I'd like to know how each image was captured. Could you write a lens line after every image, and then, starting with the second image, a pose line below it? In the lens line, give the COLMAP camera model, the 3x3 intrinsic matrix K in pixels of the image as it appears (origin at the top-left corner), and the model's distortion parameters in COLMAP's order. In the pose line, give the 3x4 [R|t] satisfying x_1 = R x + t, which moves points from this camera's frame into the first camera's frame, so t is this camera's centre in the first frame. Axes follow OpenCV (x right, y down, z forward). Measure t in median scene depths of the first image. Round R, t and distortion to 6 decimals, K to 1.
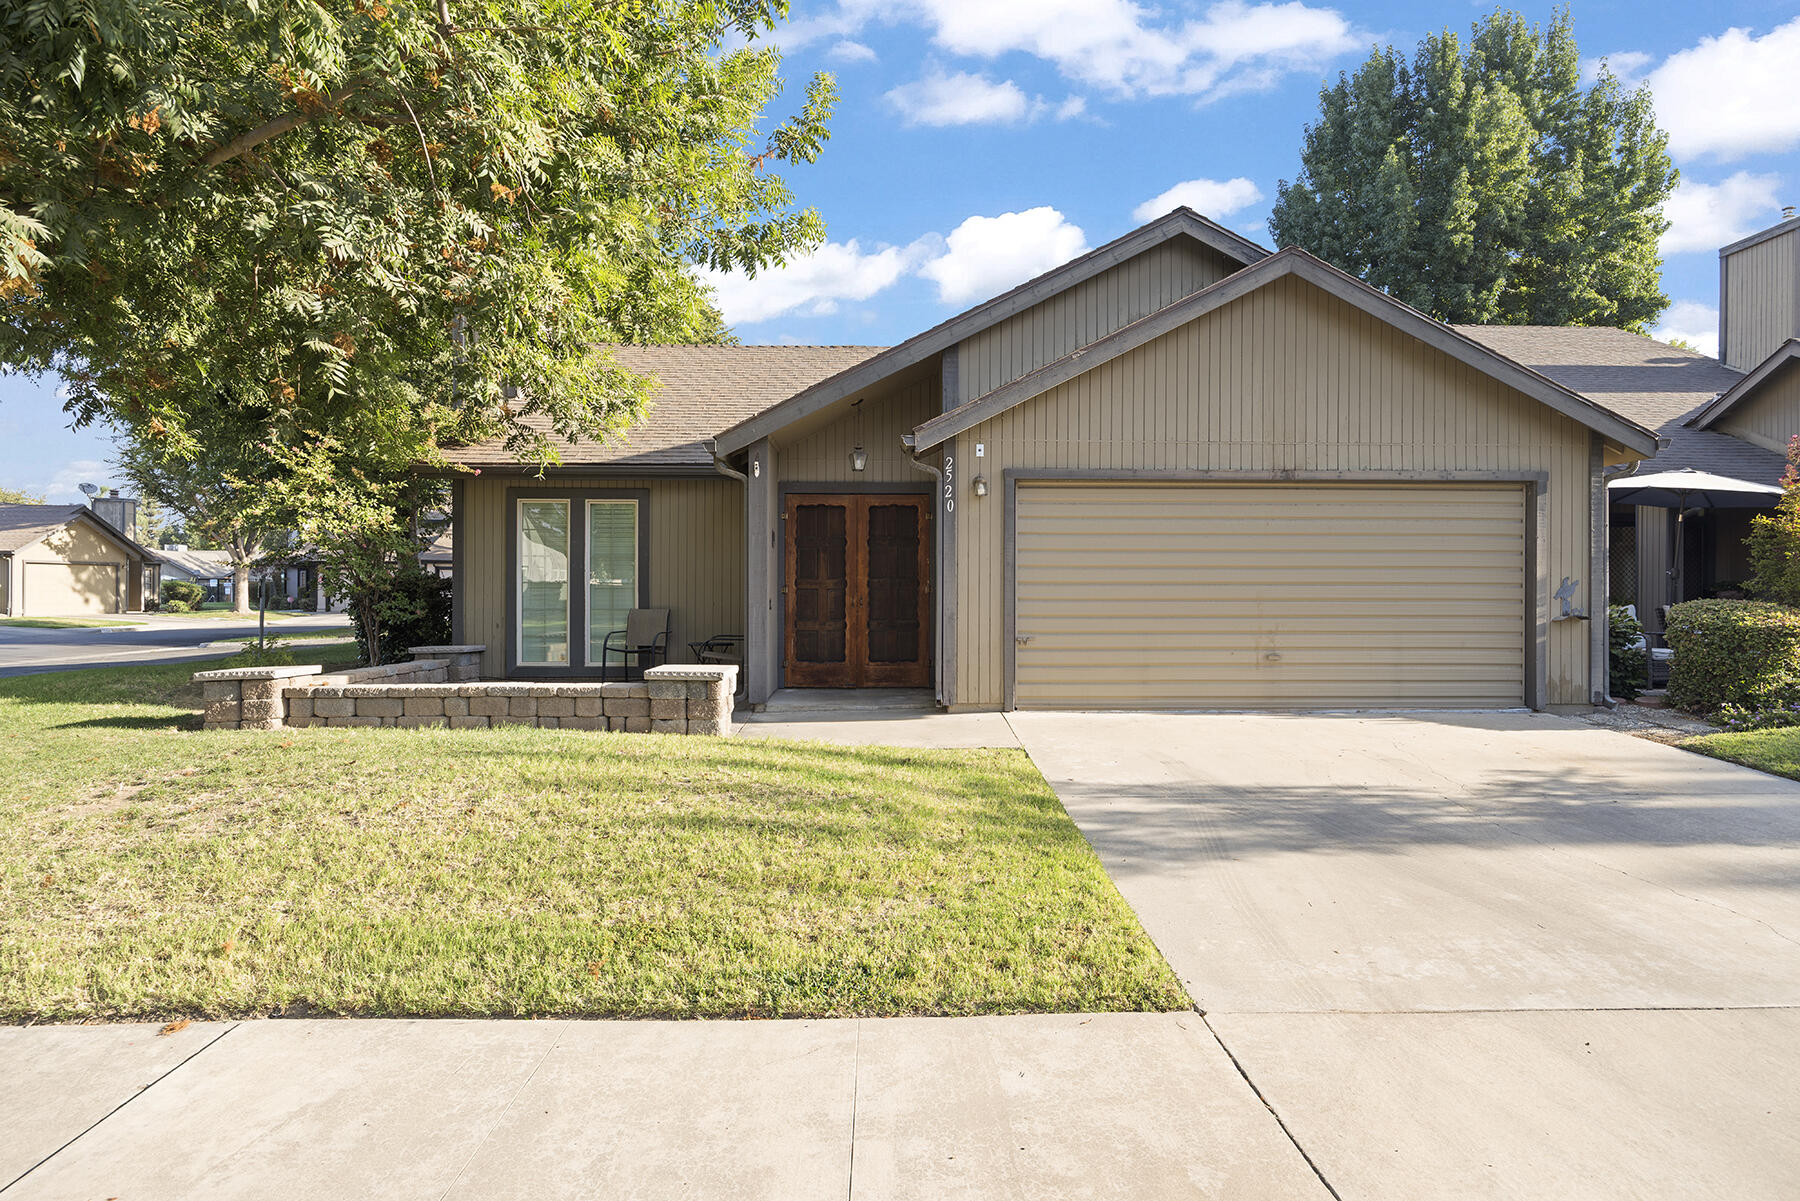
lens RADIAL K [[1025.8, 0, 895.1], [0, 1025.8, 600.8], [0, 0, 1]] dist [0.007420, 0.000444]
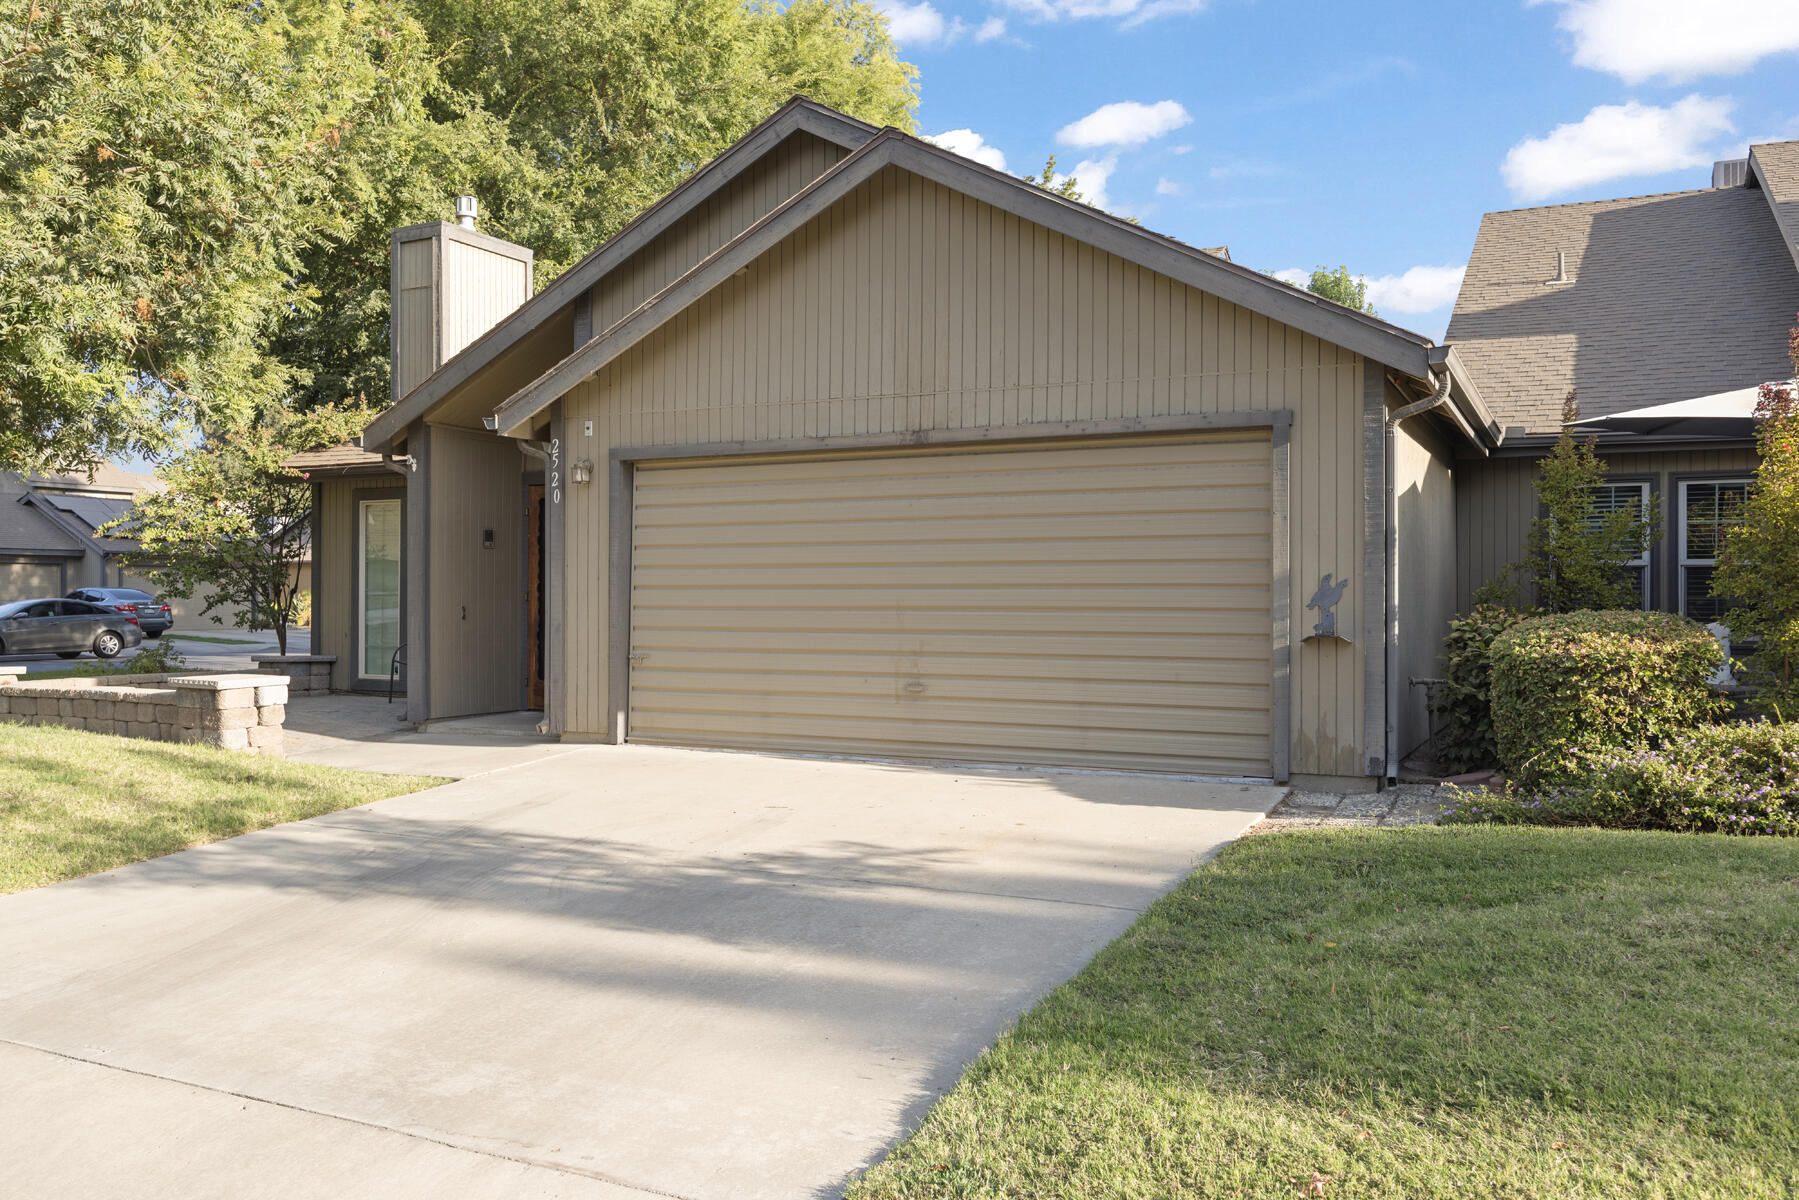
lens RADIAL K [[1437.4, 0, 900.9], [0, 1437.4, 601.0], [0, 0, 1]] dist [0.011295, 0.003646]
pose [[0.875860, -0.000095, -0.482565, 0.851890], [-0.005024, 0.999944, -0.009316, 0.003161], [0.482539, 0.010584, 0.875810, 0.099158]]
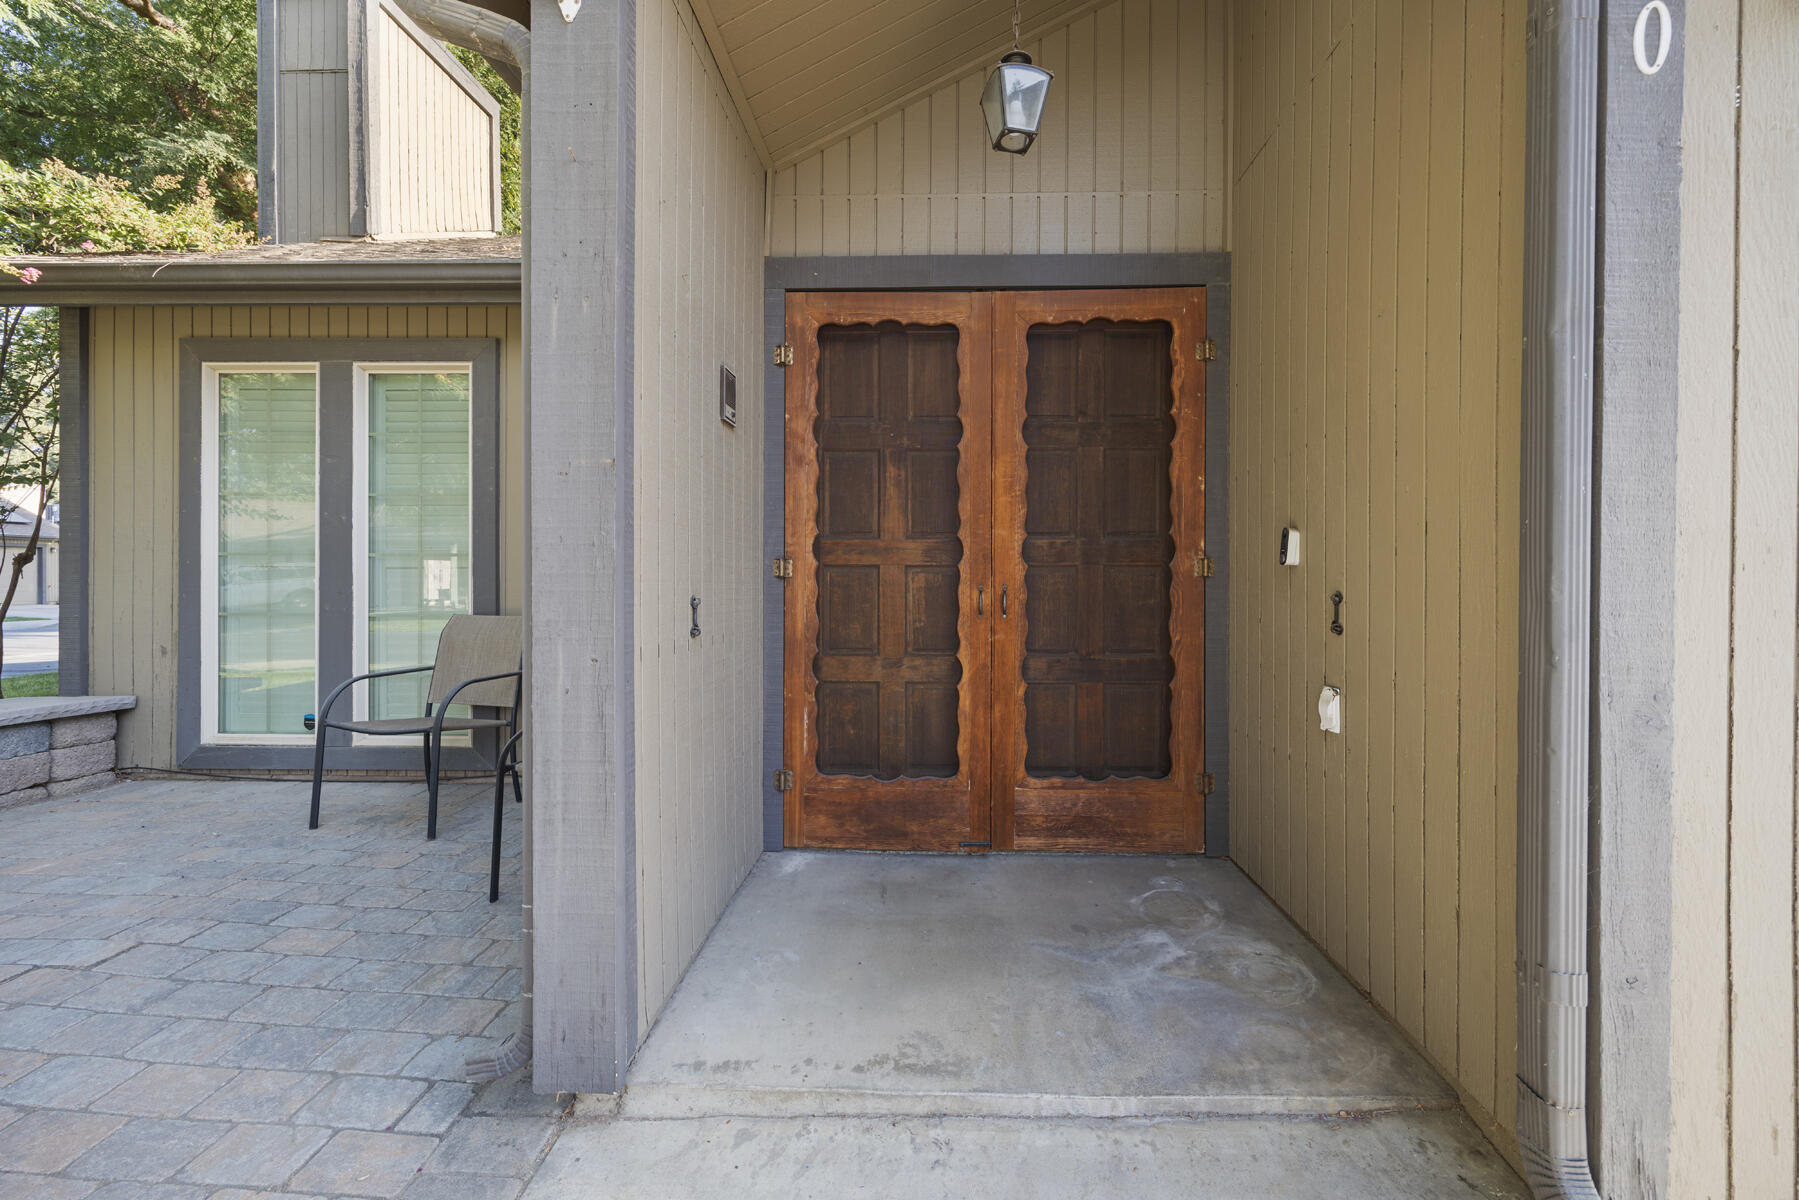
lens RADIAL K [[720.0, 0, 914.4], [0, 720.0, 582.4], [0, 0, 1]] dist [0.002548, 0.000214]
pose [[0.998212, 0.001473, -0.059755, -0.055263], [-0.001834, 0.999980, -0.005975, -0.004915], [0.059745, 0.006074, 0.998195, 0.857661]]
